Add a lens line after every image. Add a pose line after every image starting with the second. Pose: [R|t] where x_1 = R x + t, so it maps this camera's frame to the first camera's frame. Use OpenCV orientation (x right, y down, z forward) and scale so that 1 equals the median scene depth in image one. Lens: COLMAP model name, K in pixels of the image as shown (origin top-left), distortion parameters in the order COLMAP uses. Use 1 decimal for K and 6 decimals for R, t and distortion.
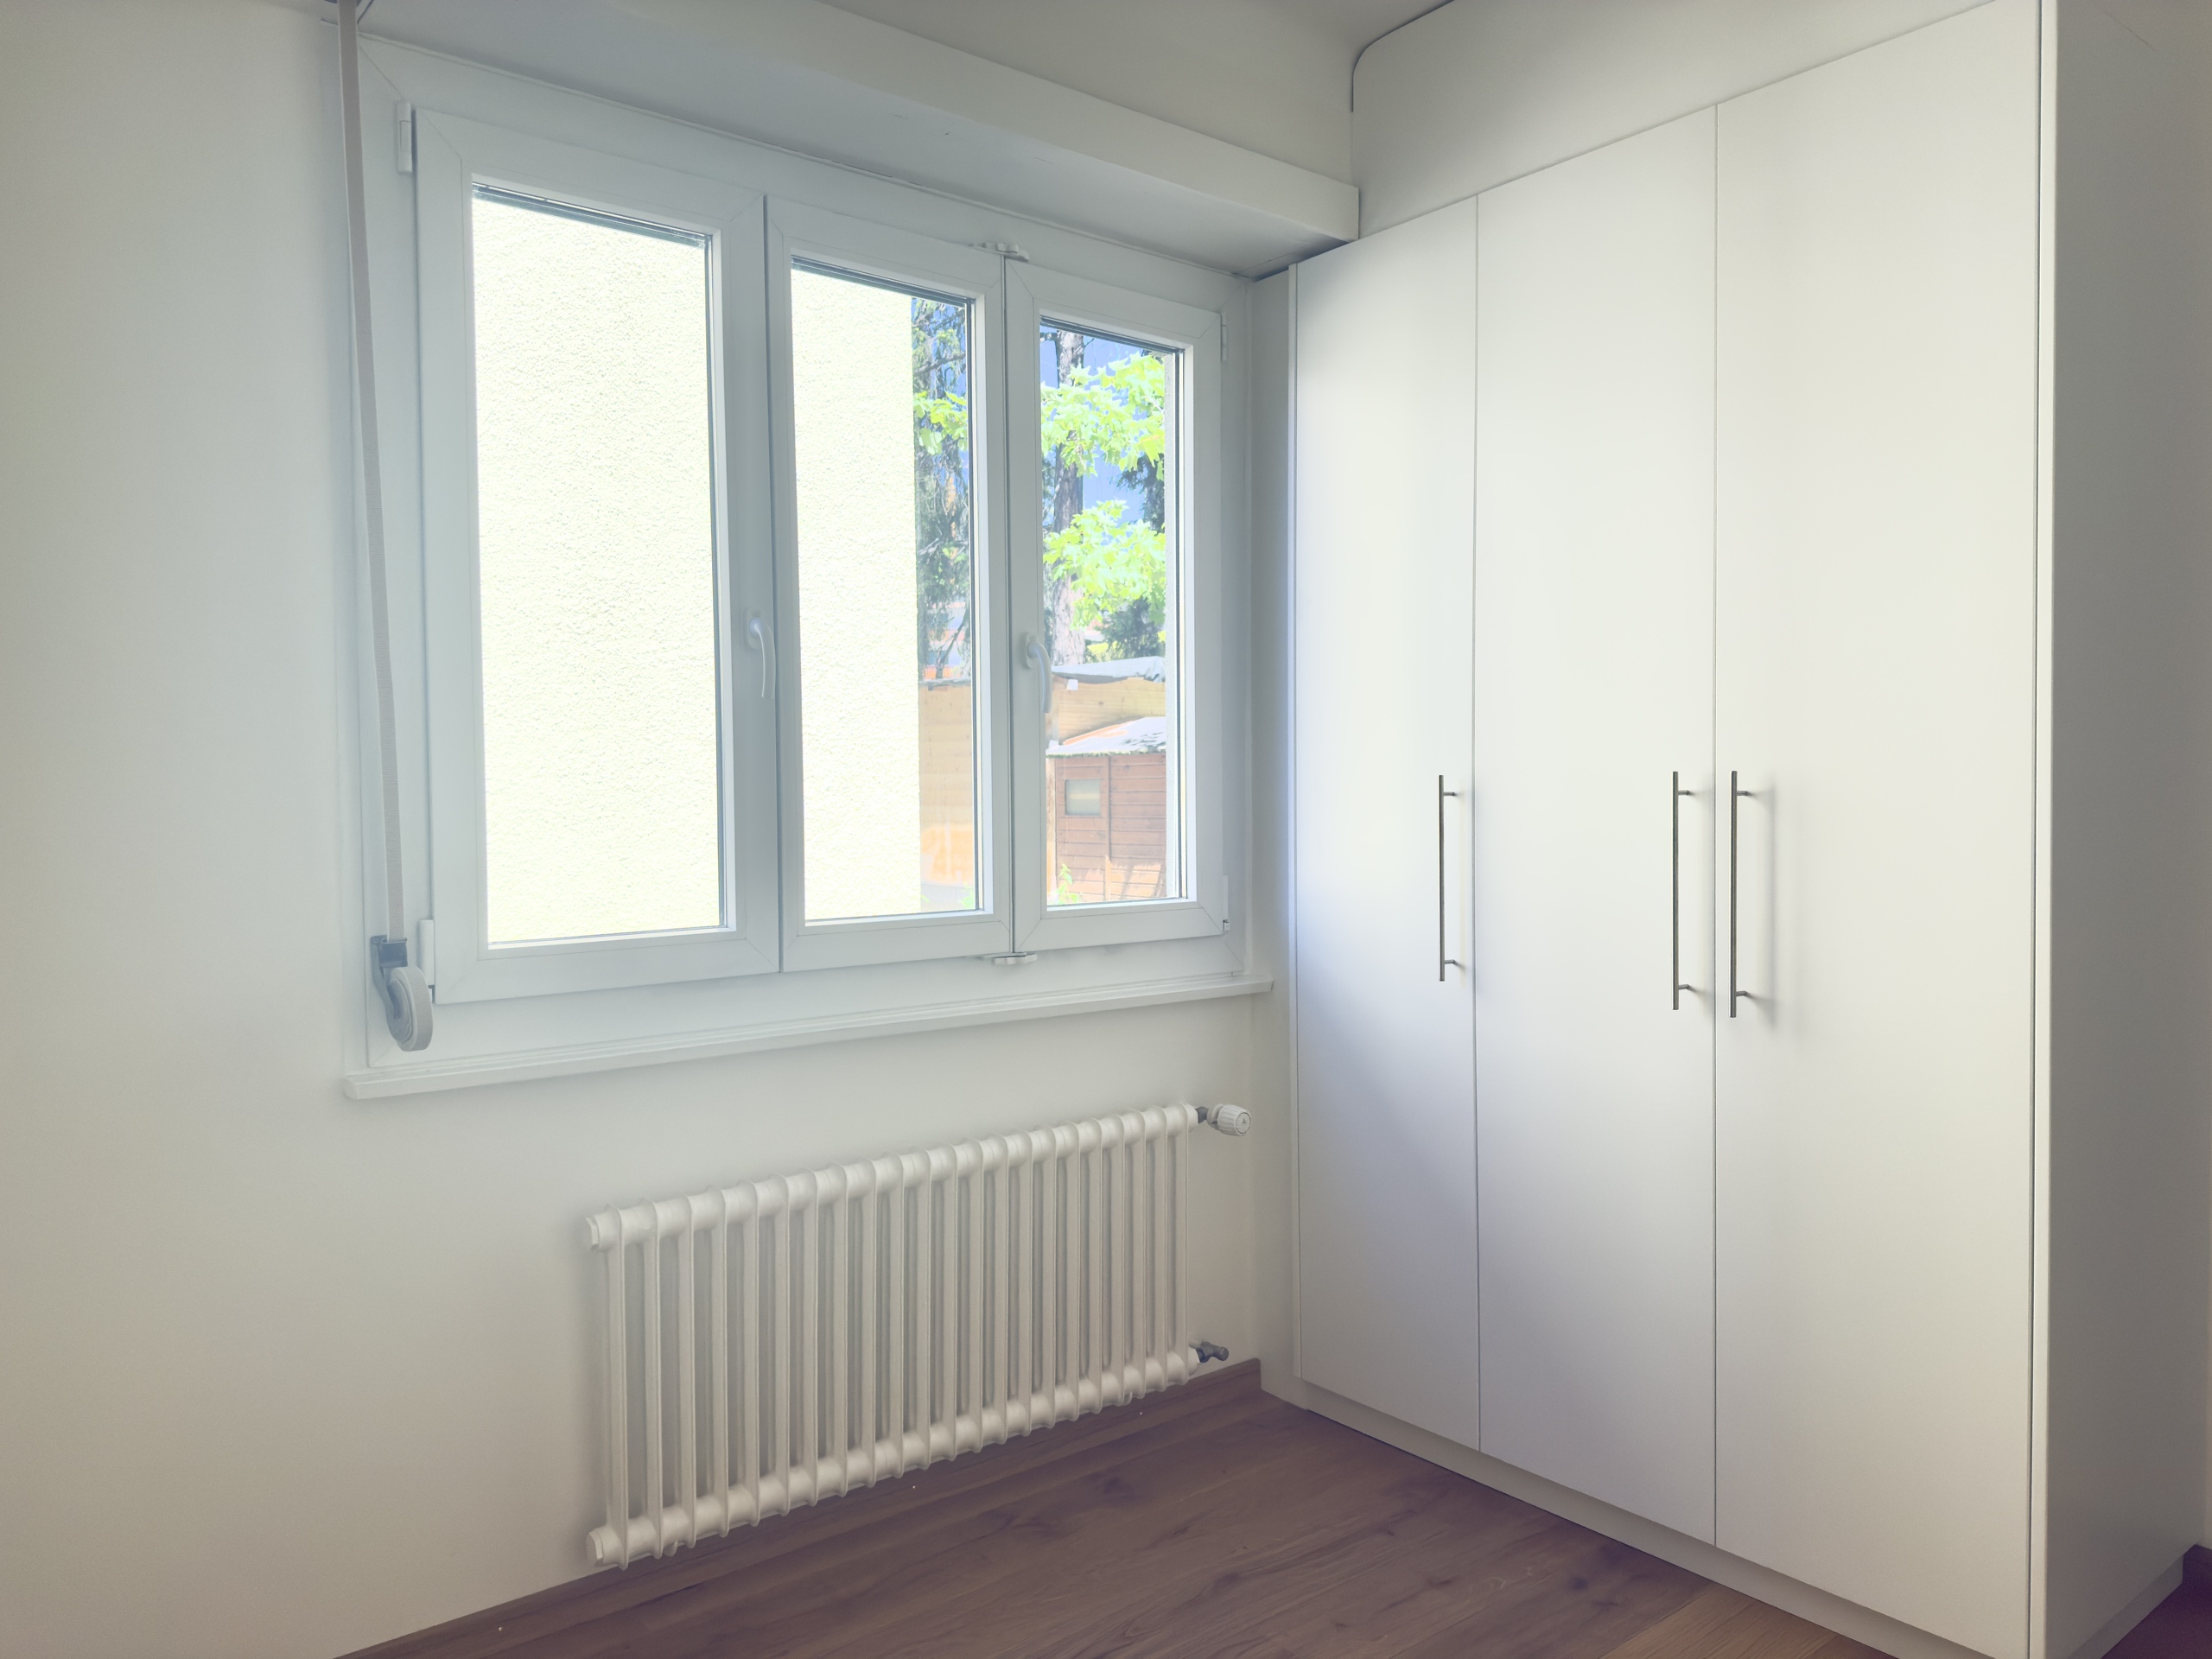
lens RADIAL K [[1540.8, 0, 1106.0], [0, 1540.8, 829.5], [0, 0, 1]] dist [0.052276, -0.090133]
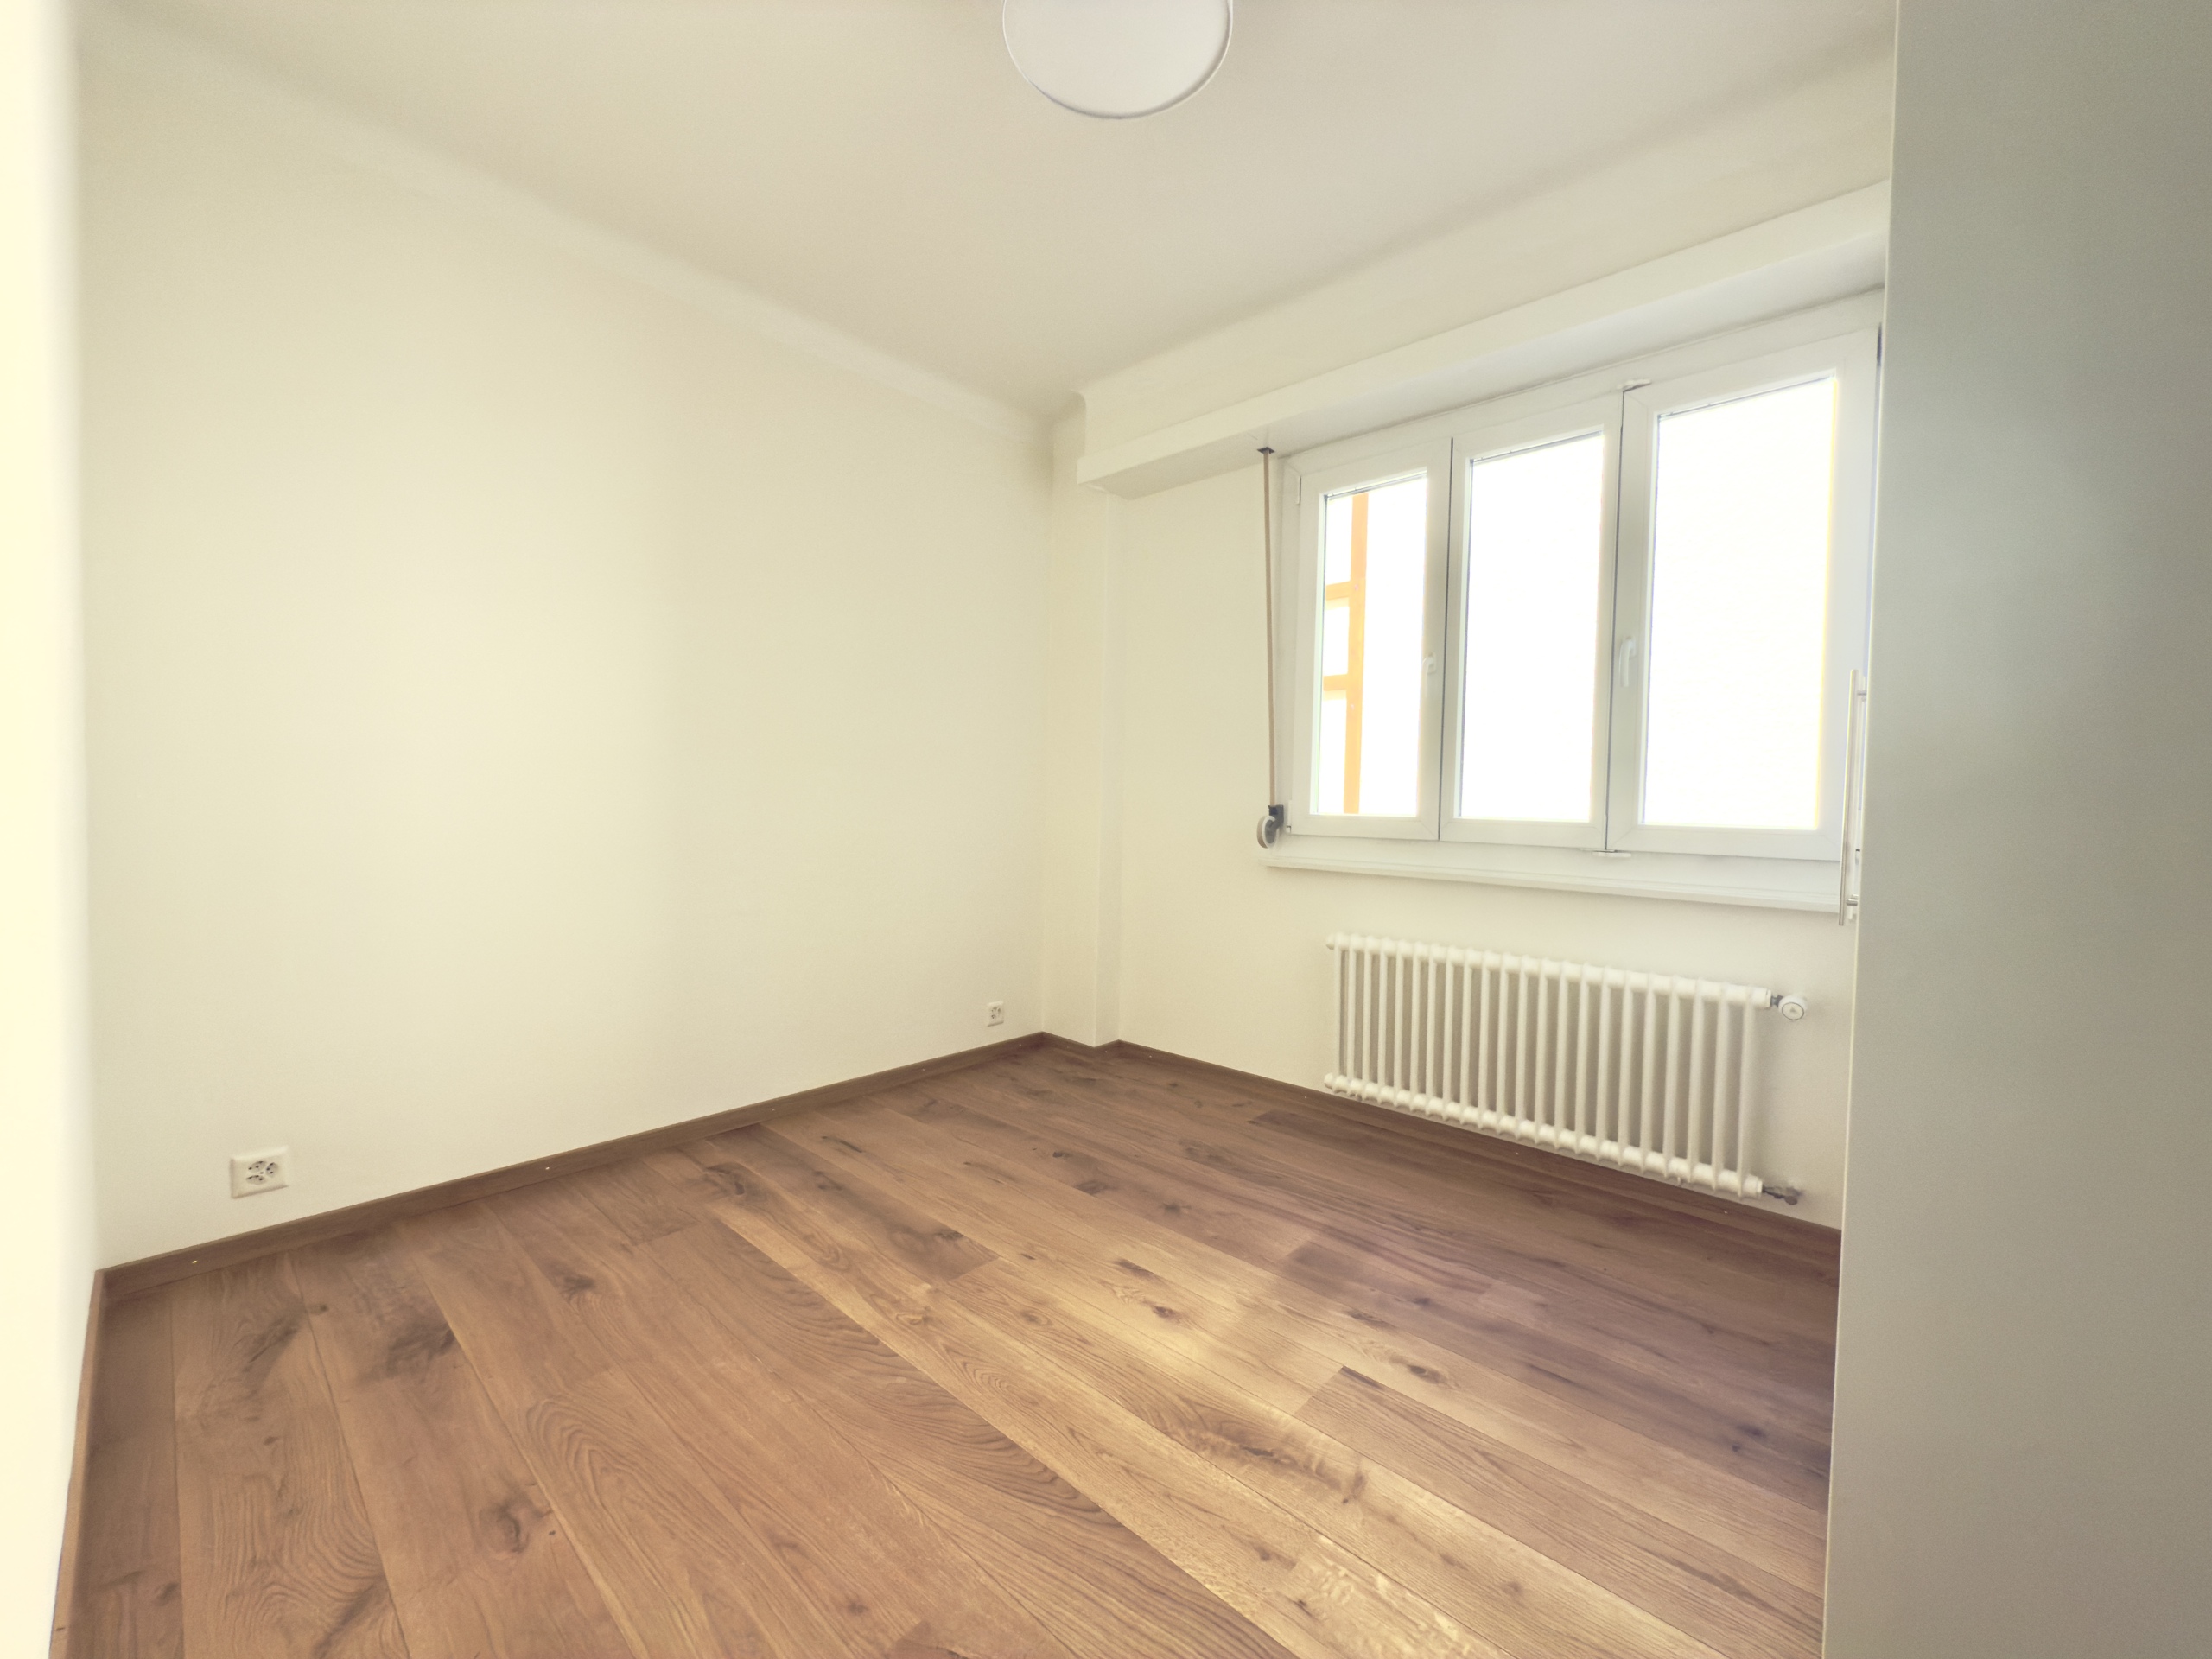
lens RADIAL K [[882.8, 0, 1106.0], [0, 882.8, 829.5], [0, 0, 1]] dist [-0.001260, -0.000356]
pose [[0.152195, 0.047760, -0.987196, 0.735427], [-0.045735, 0.998102, 0.041237, 0.047614], [0.987292, 0.038873, 0.154090, 0.383051]]
